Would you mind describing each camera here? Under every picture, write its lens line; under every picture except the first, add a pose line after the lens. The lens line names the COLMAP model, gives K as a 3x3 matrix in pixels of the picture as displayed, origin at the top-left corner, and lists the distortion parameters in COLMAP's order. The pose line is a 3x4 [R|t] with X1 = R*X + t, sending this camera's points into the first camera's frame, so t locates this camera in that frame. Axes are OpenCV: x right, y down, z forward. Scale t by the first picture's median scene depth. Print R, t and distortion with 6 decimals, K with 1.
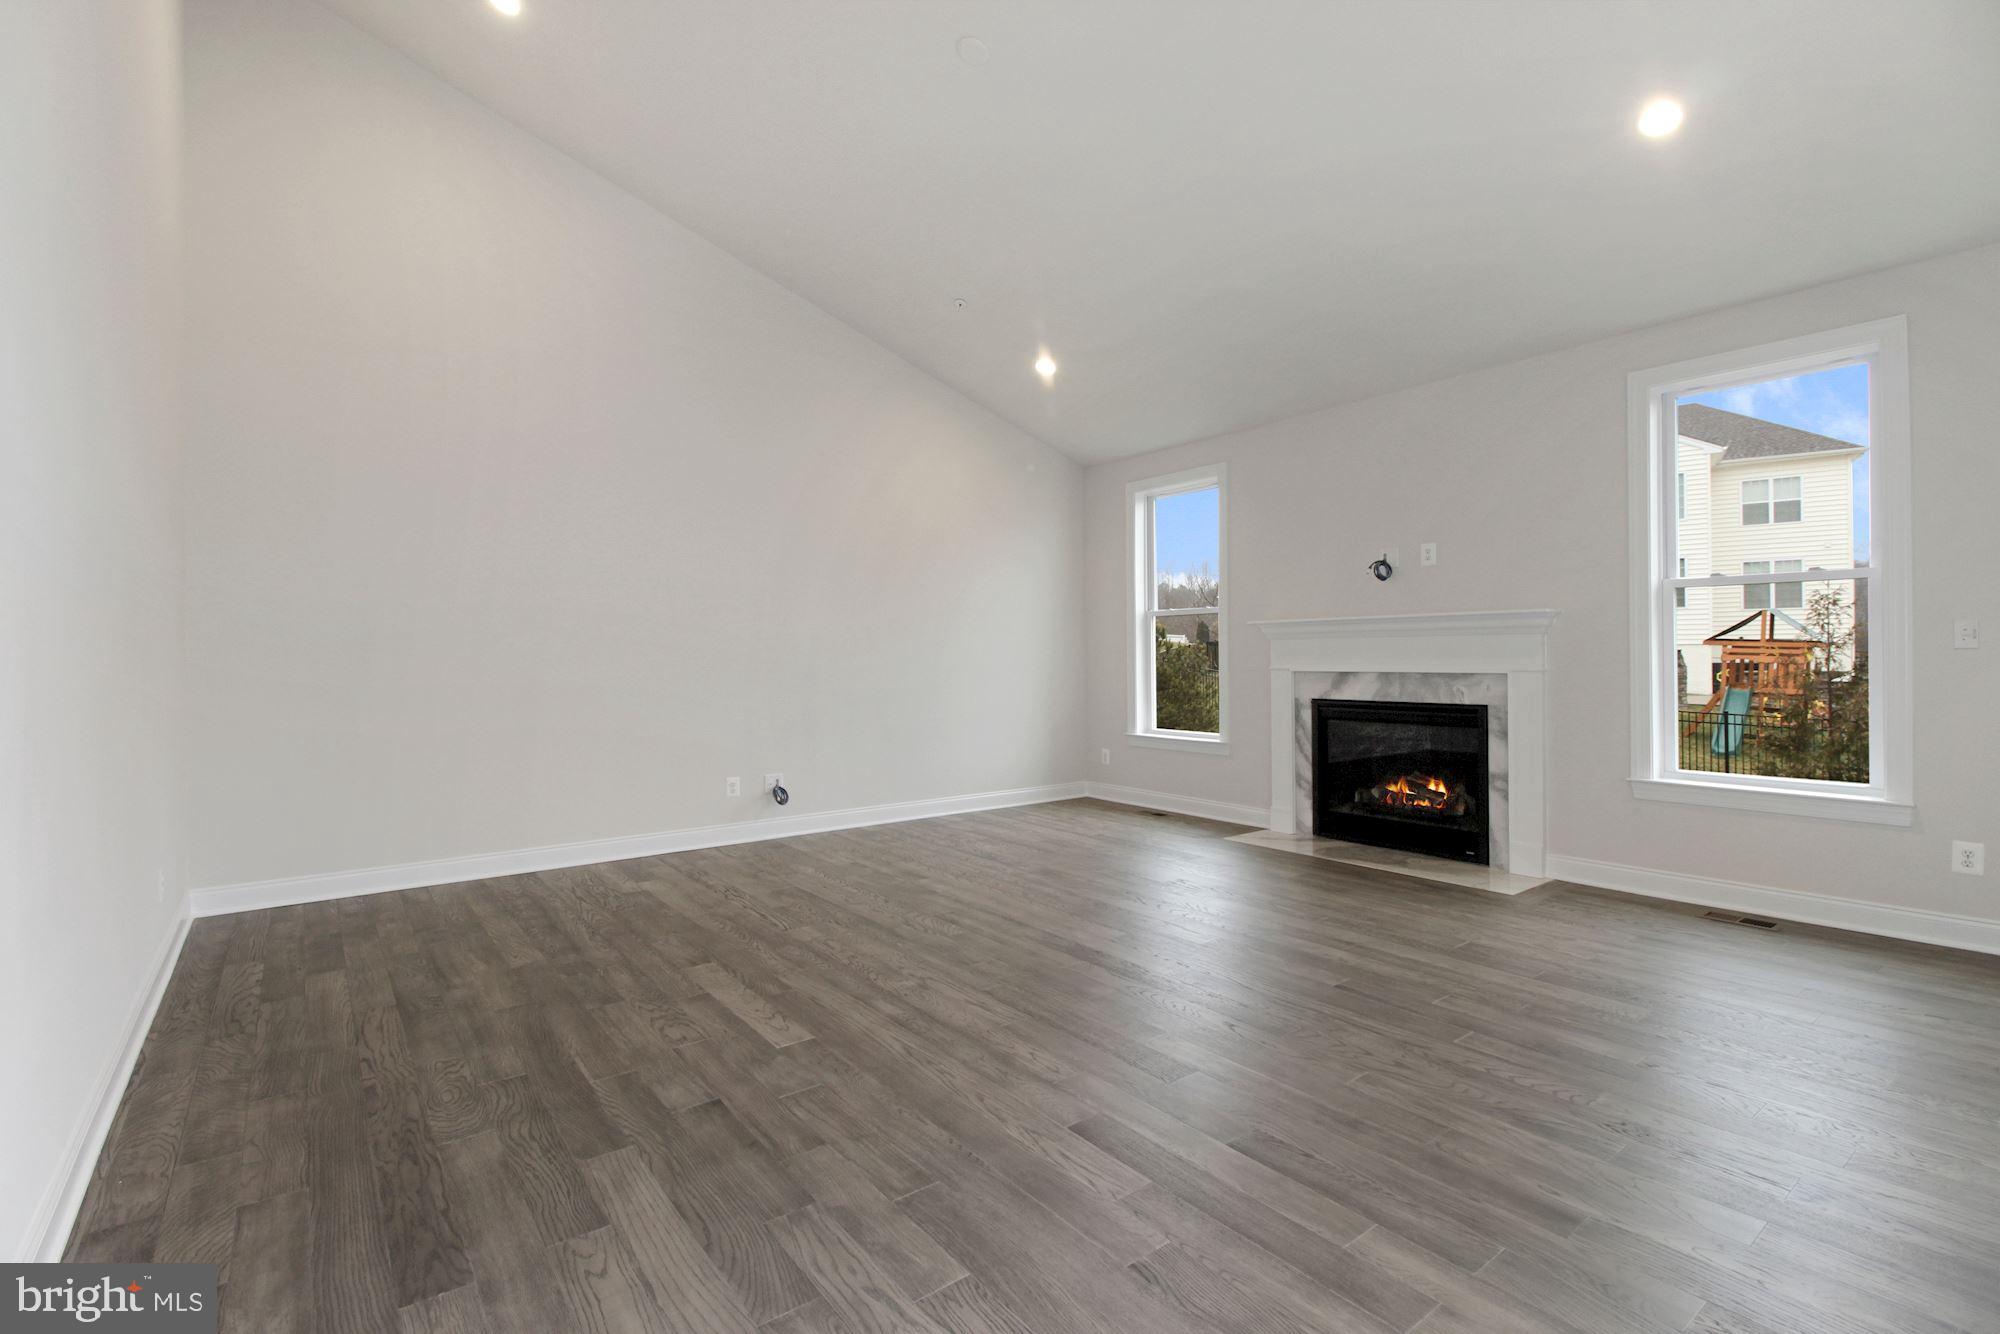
lens RADIAL K [[940.1, 0, 1008.8], [0, 940.1, 645.6], [0, 0, 1]] dist [0.032344, -0.014515]
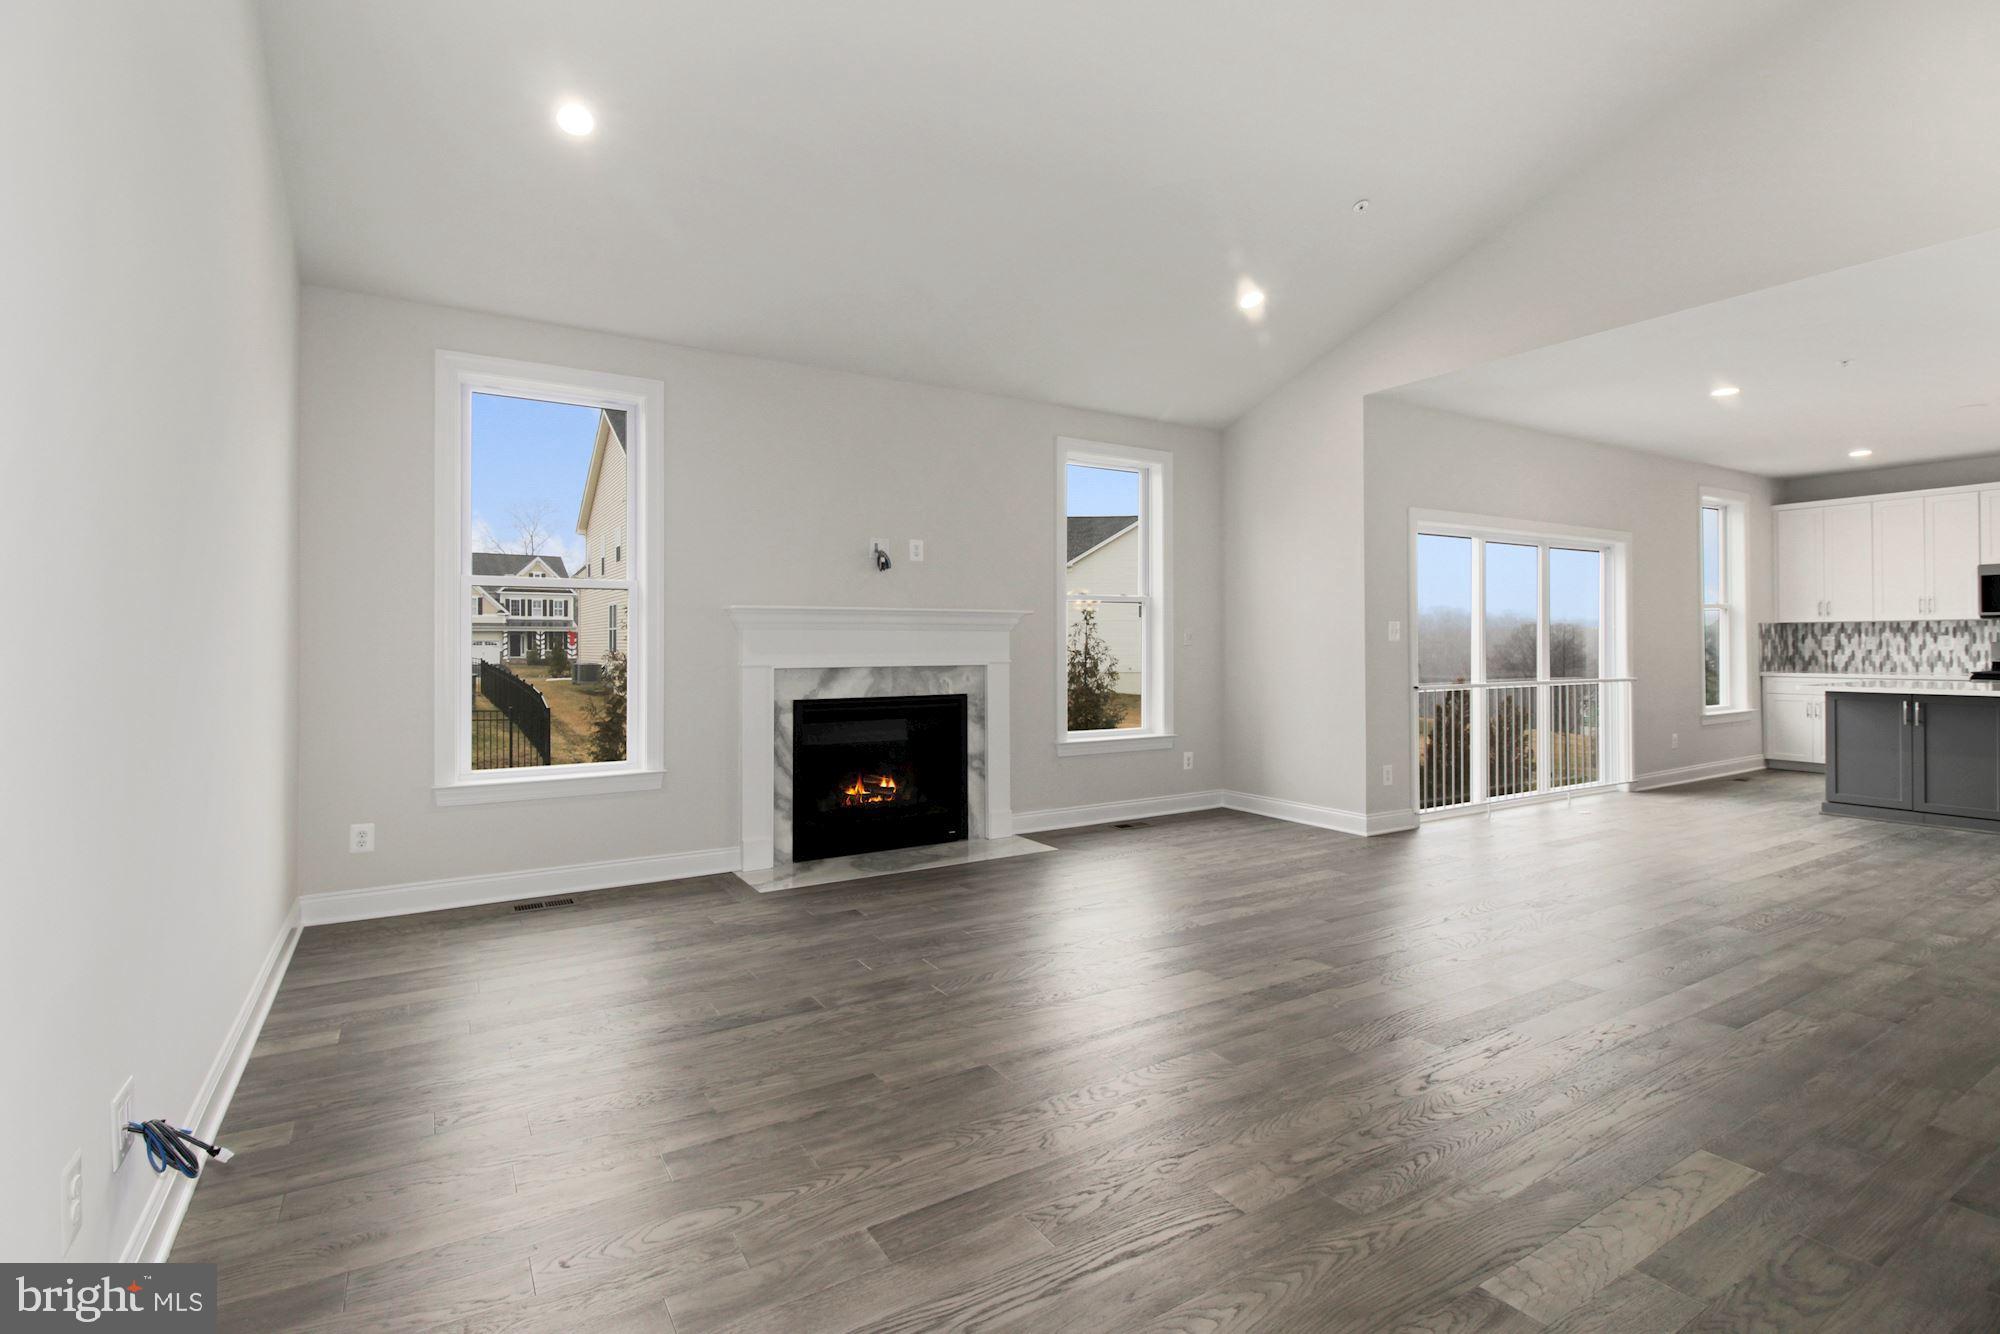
lens RADIAL K [[940.1, 0, 1008.8], [0, 940.1, 645.6], [0, 0, 1]] dist [0.032344, -0.014515]
pose [[0.076591, 0.005815, 0.997046, -0.545985], [-0.008930, 0.999947, -0.005146, 0.010697], [-0.997023, -0.008509, 0.076639, 0.806920]]
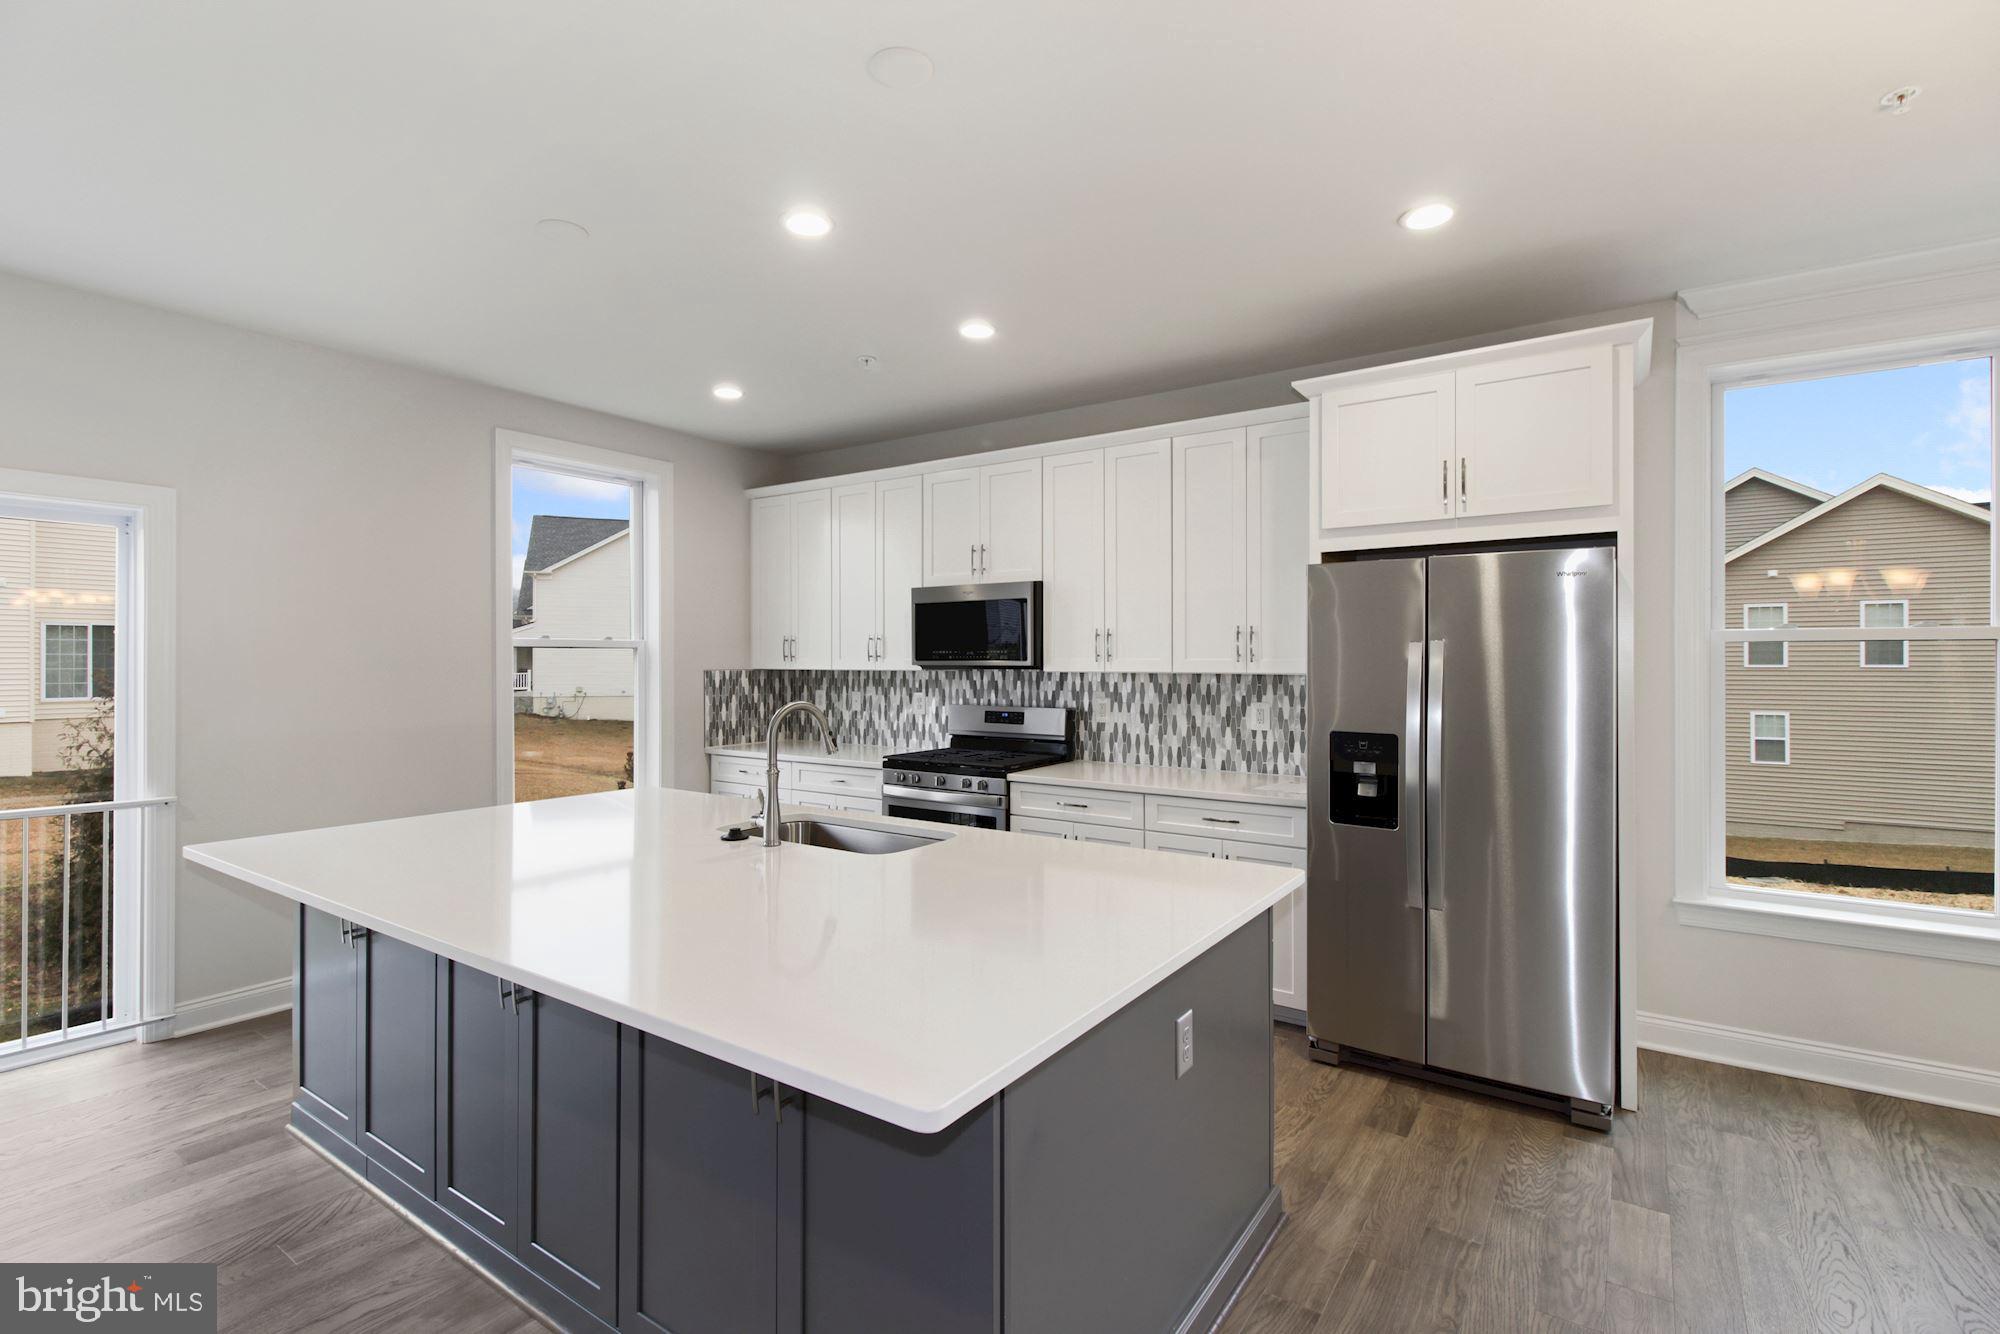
lens RADIAL K [[899.0, 0, 1000.0], [0, 899.0, 667.0], [0, 0, 1]] dist [0.001971, -0.011736]
pose [[-0.313236, -0.000849, 0.949675, -0.467686], [-0.010106, 0.999946, -0.002440, 0.003564], [-0.949622, -0.010362, -0.313228, 0.676741]]
